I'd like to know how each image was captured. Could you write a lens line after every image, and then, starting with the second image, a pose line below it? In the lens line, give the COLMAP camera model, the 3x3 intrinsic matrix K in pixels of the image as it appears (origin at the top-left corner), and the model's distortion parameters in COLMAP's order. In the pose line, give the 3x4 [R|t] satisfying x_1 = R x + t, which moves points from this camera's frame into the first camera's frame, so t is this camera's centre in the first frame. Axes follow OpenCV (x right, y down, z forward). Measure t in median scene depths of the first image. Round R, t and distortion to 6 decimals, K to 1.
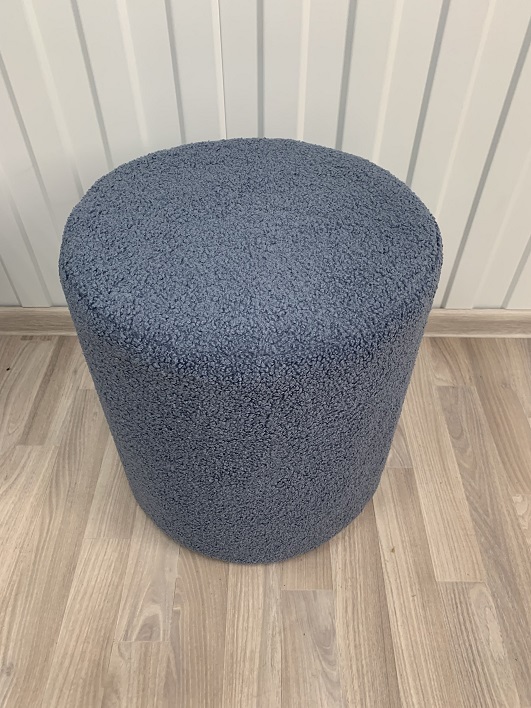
lens RADIAL K [[538.8, 0, 265.4], [0, 538.8, 353.2], [0, 0, 1]] dist [-0.010838, 0.001512]
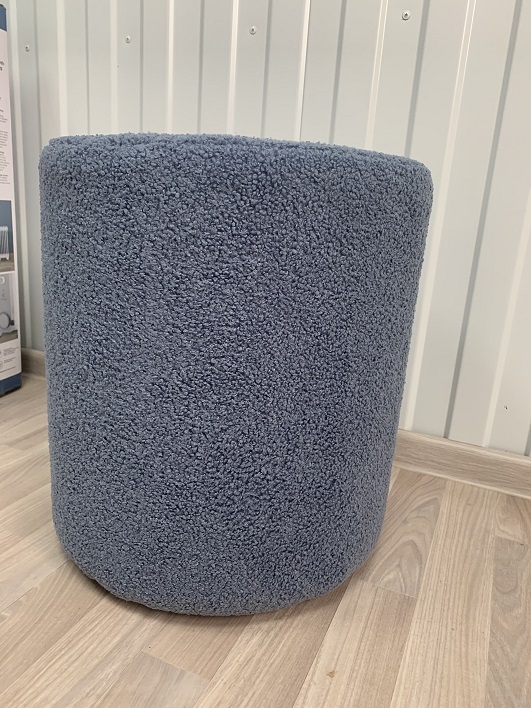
lens RADIAL K [[538.8, 0, 258.6], [0, 538.8, 356.7], [0, 0, 1]] dist [-0.010838, 0.001512]
pose [[0.911246, 0.170921, -0.374723, 0.348559], [-0.340711, 0.824012, -0.452682, 0.395983], [0.231404, 0.540177, 0.809111, 0.308564]]
